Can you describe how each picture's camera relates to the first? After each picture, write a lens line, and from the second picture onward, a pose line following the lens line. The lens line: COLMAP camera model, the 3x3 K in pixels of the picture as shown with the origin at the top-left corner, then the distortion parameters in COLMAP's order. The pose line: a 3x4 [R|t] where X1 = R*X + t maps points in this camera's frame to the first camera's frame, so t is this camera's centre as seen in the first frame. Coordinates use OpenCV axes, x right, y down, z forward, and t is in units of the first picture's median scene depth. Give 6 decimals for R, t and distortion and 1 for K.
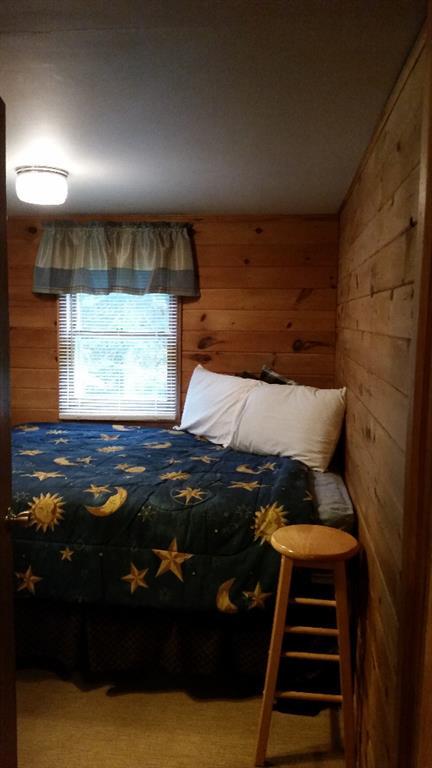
lens RADIAL K [[631.5, 0, 220.0], [0, 631.5, 361.0], [0, 0, 1]] dist [0.056513, -0.124801]
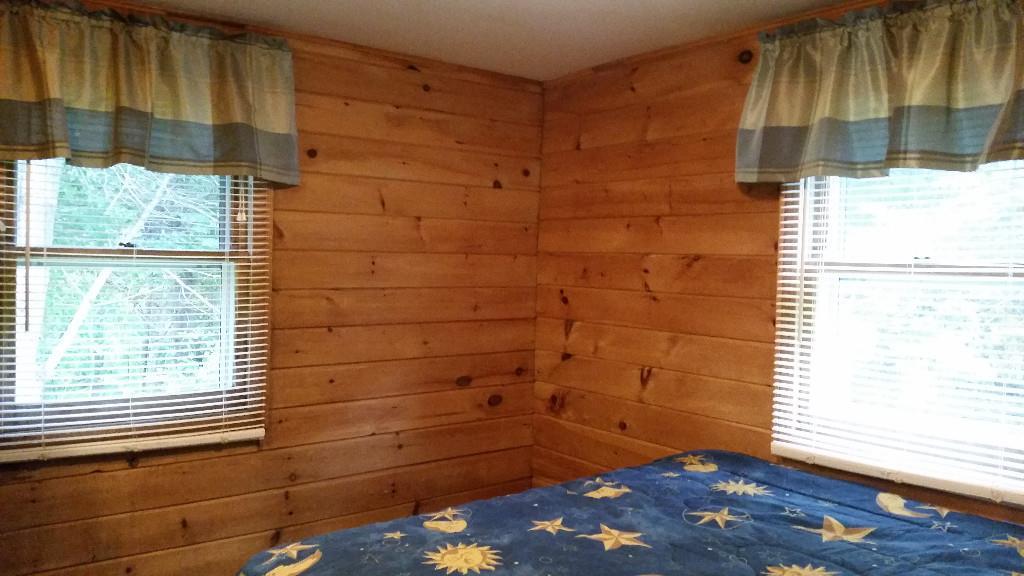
lens RADIAL K [[842.0, 0, 515.5], [0, 842.0, 283.5], [0, 0, 1]] dist [0.056513, -0.124801]
pose [[0.707678, 0.019619, -0.706263, 0.055869], [-0.043076, 0.998953, -0.015413, -0.017224], [0.705221, 0.041331, 0.707782, 0.526590]]
